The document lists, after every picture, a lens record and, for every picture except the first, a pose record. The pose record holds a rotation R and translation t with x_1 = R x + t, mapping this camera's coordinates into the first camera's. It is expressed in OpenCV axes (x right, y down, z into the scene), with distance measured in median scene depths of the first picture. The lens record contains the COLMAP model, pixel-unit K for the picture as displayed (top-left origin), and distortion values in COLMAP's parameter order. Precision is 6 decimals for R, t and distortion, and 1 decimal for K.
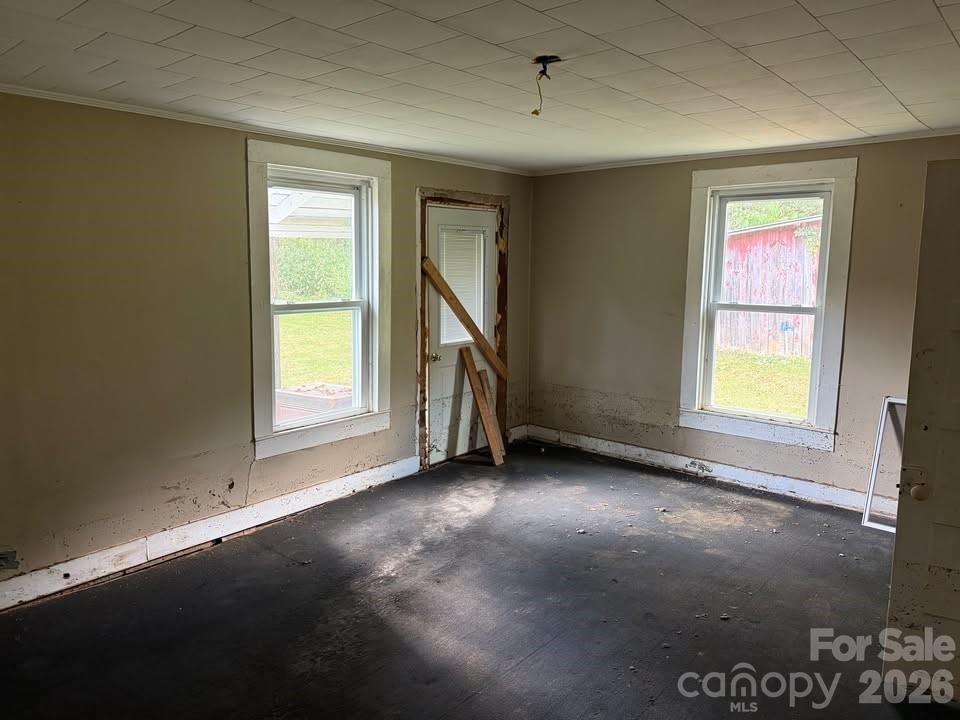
lens RADIAL K [[686.4, 0, 470.4], [0, 686.4, 361.4], [0, 0, 1]] dist [0.049430, -0.025145]
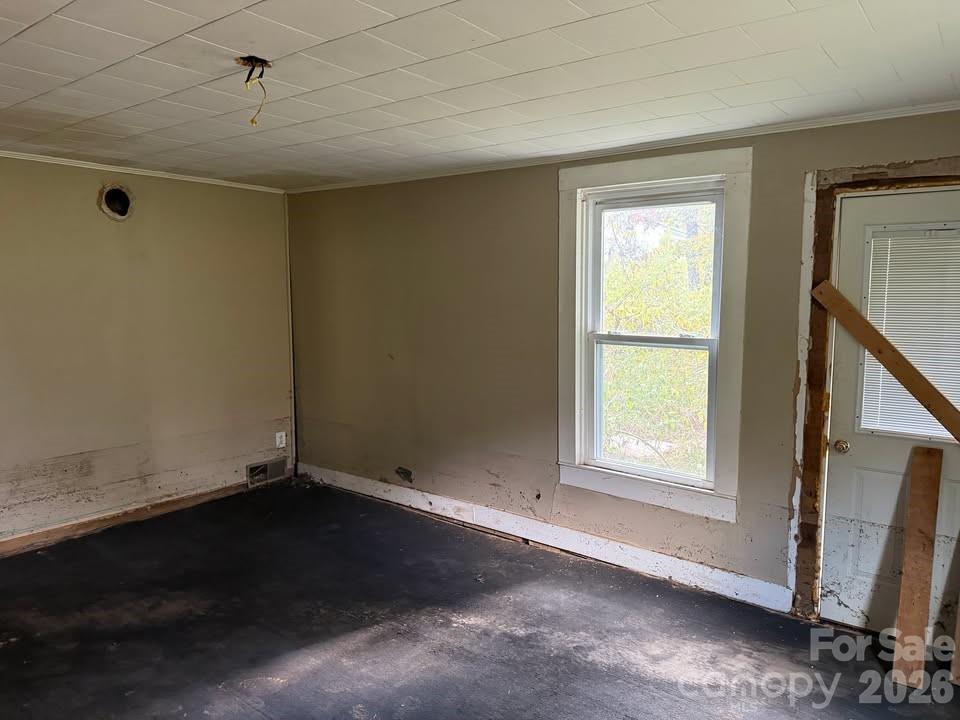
lens RADIAL K [[686.4, 0, 474.3], [0, 686.4, 349.8], [0, 0, 1]] dist [0.049430, -0.025145]
pose [[0.034393, 0.097112, -0.994679, 0.611415], [-0.145083, 0.985210, 0.091171, -0.112311], [0.988822, 0.141175, 0.047973, 0.734897]]
